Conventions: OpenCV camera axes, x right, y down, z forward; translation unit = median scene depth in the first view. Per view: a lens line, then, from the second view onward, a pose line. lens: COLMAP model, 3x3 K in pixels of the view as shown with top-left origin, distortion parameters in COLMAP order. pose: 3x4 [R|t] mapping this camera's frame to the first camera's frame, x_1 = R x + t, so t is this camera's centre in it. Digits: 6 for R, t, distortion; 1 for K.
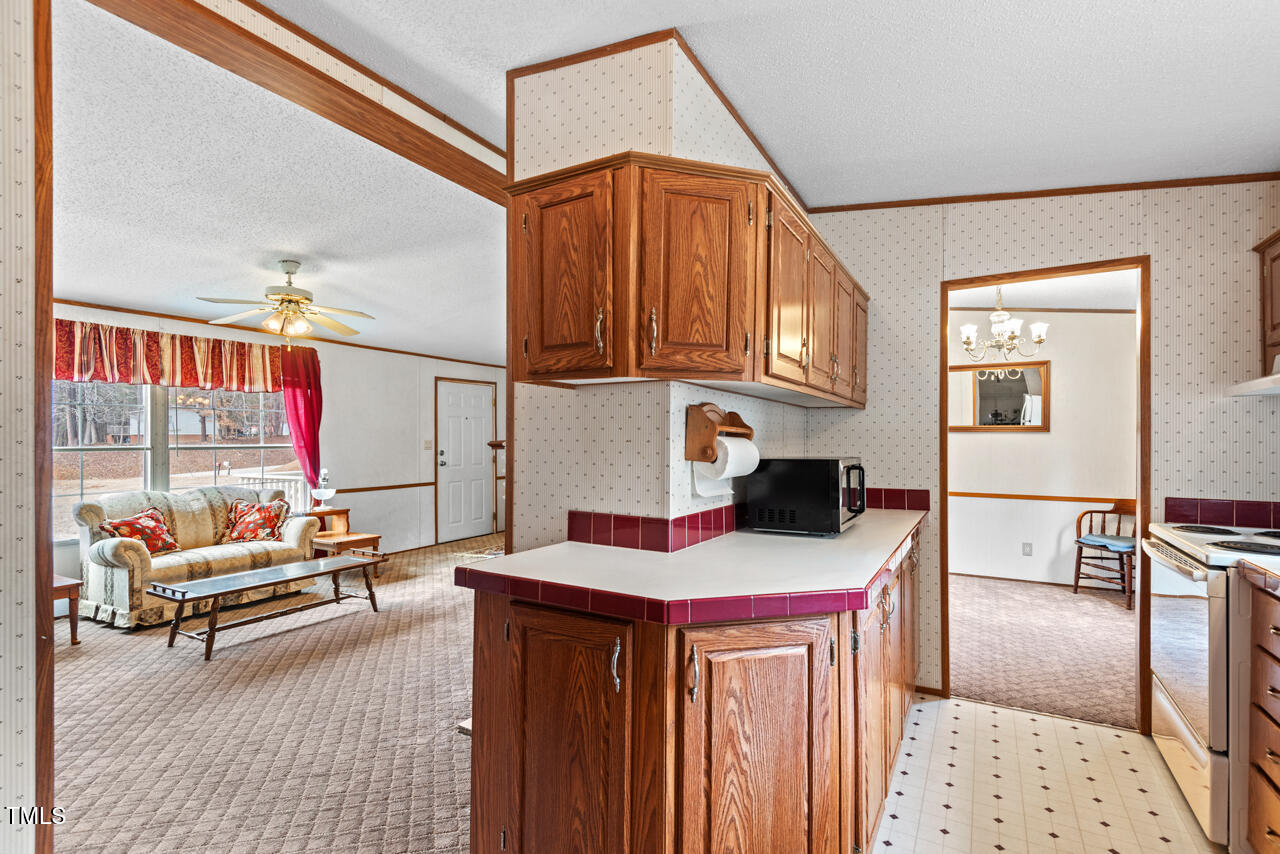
lens RADIAL K [[589.3, 0, 642.5], [0, 589.3, 434.8], [0, 0, 1]] dist [-0.001060, -0.002599]
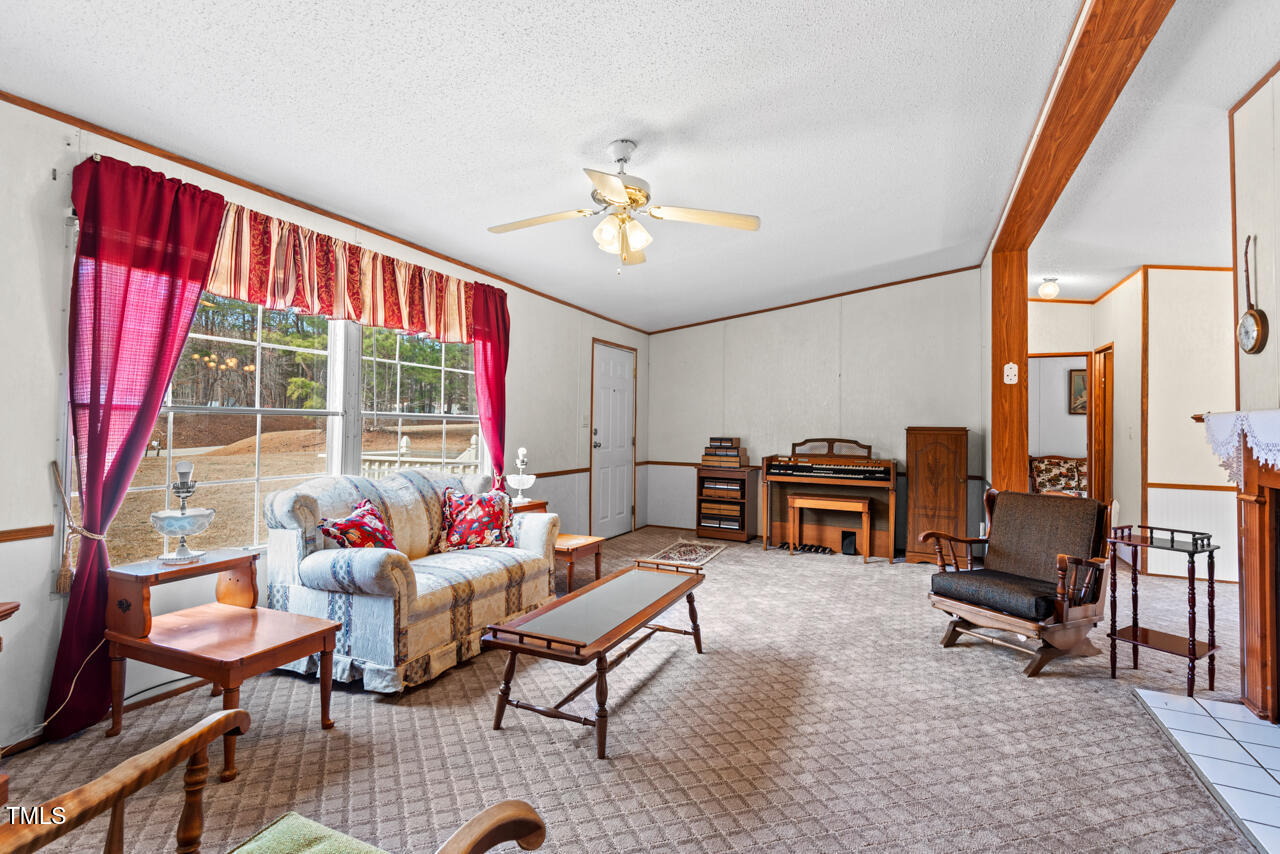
lens RADIAL K [[589.3, 0, 630.6], [0, 589.3, 409.1], [0, 0, 1]] dist [-0.001060, -0.002599]
pose [[0.996243, 0.023140, 0.083454, -0.548938], [-0.021170, 0.999478, -0.024418, 0.027667], [-0.083976, 0.022560, 0.996212, 0.276300]]
